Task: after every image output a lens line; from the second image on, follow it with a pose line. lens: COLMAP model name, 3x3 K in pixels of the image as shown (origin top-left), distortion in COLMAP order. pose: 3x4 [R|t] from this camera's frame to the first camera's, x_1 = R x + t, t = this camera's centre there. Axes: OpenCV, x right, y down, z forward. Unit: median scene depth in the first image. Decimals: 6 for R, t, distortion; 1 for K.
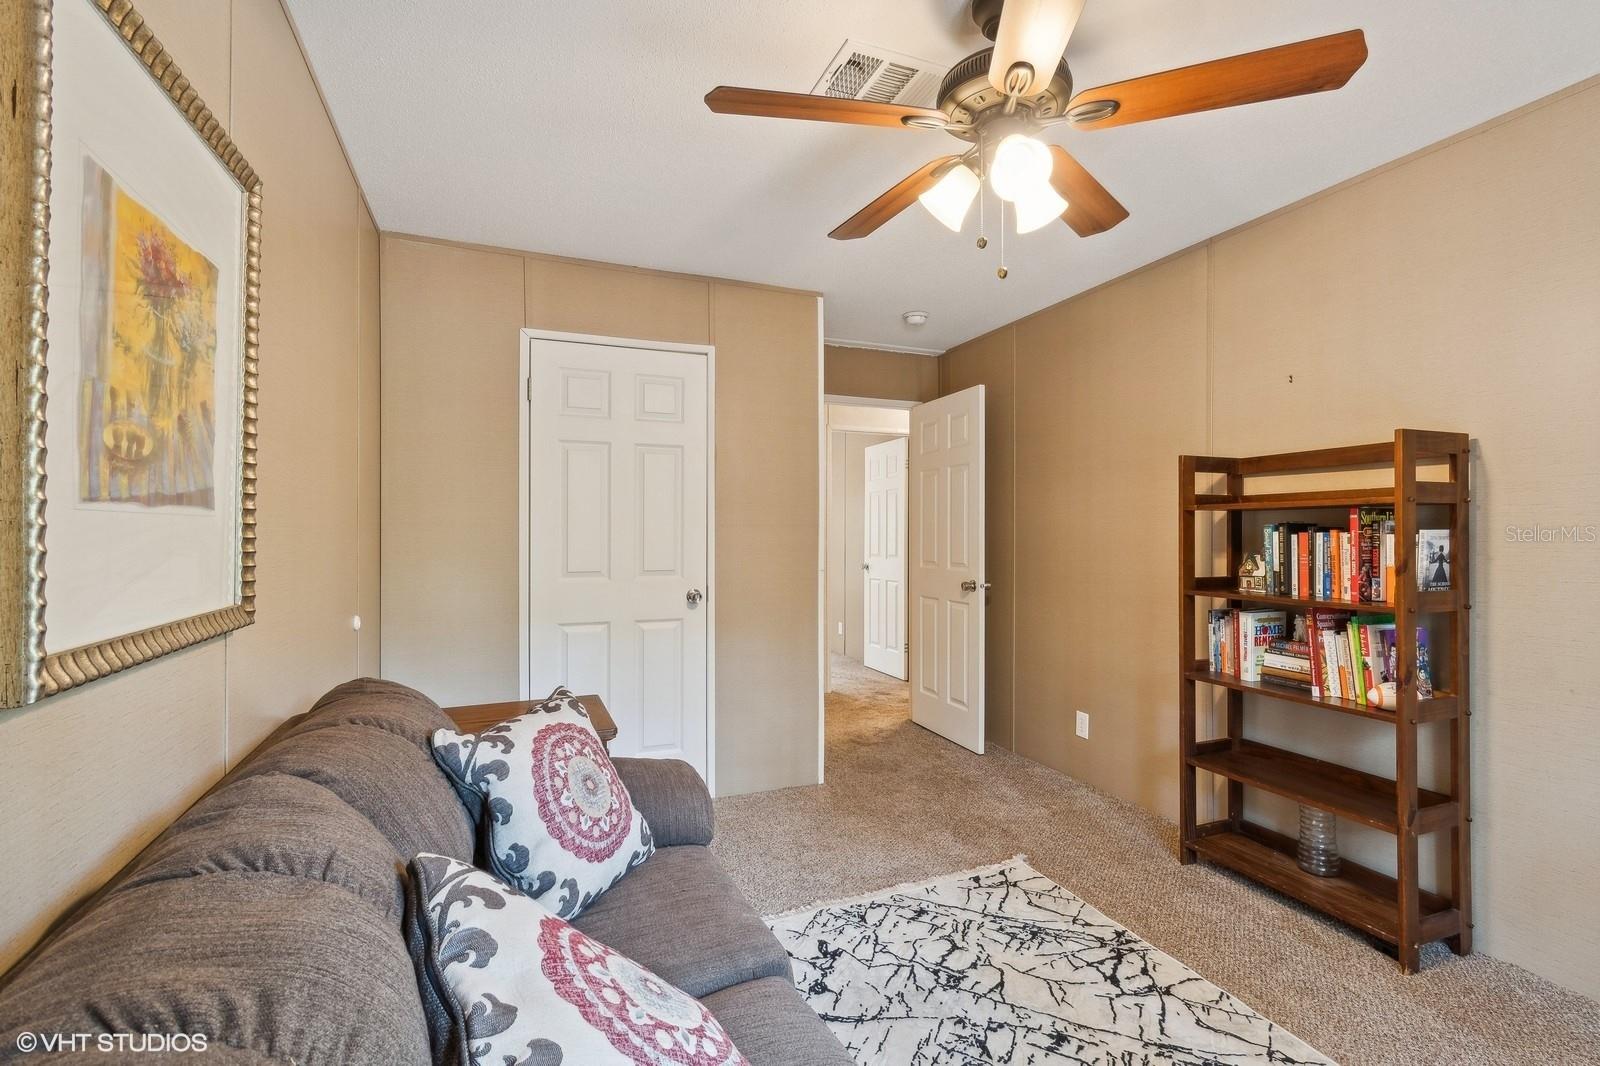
lens RADIAL K [[713.4, 0, 801.6], [0, 713.4, 534.6], [0, 0, 1]] dist [0.003294, -0.002548]
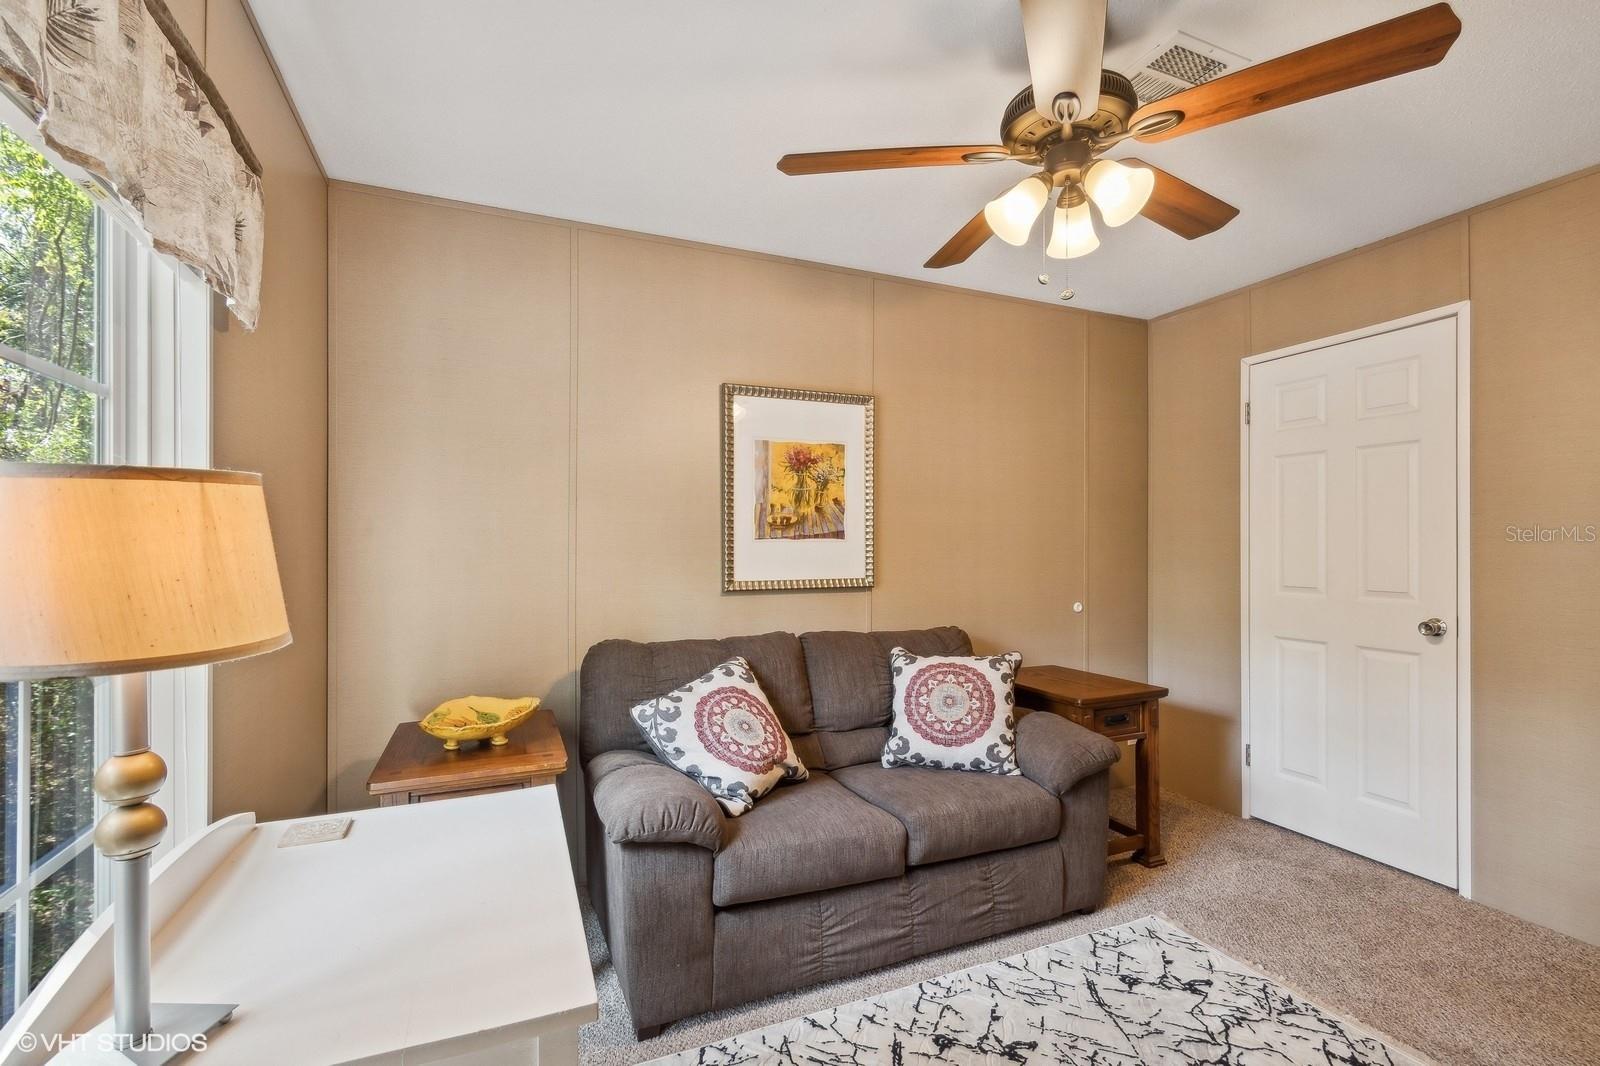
lens RADIAL K [[713.4, 0, 814.5], [0, 713.4, 545.9], [0, 0, 1]] dist [0.003294, -0.002548]
pose [[0.040974, 0.001509, -0.999159, 1.012423], [-0.000646, 0.999999, 0.001484, -0.008697], [0.999160, 0.000584, 0.040975, 0.468548]]
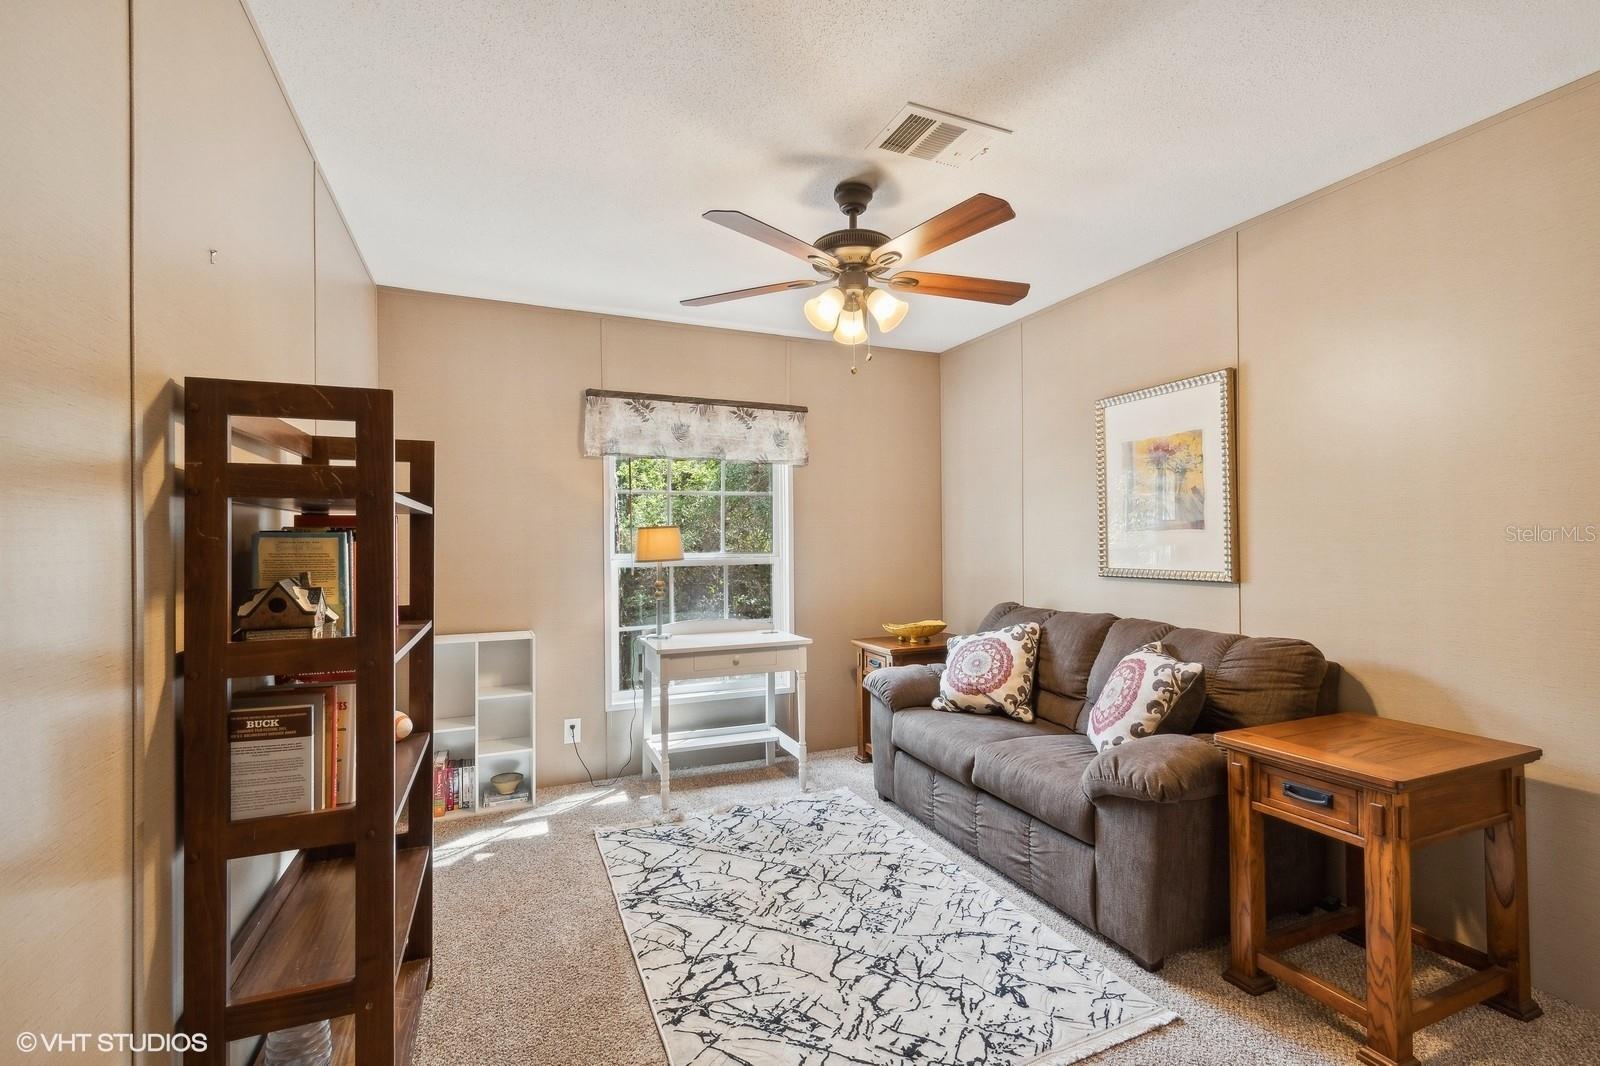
lens RADIAL K [[713.4, 0, 803.2], [0, 713.4, 535.4], [0, 0, 1]] dist [0.003294, -0.002548]
pose [[-0.999607, 0.012170, -0.025260, 0.335018], [0.012566, 0.999800, -0.015589, 0.003788], [0.025065, -0.015900, -0.999559, 2.001523]]
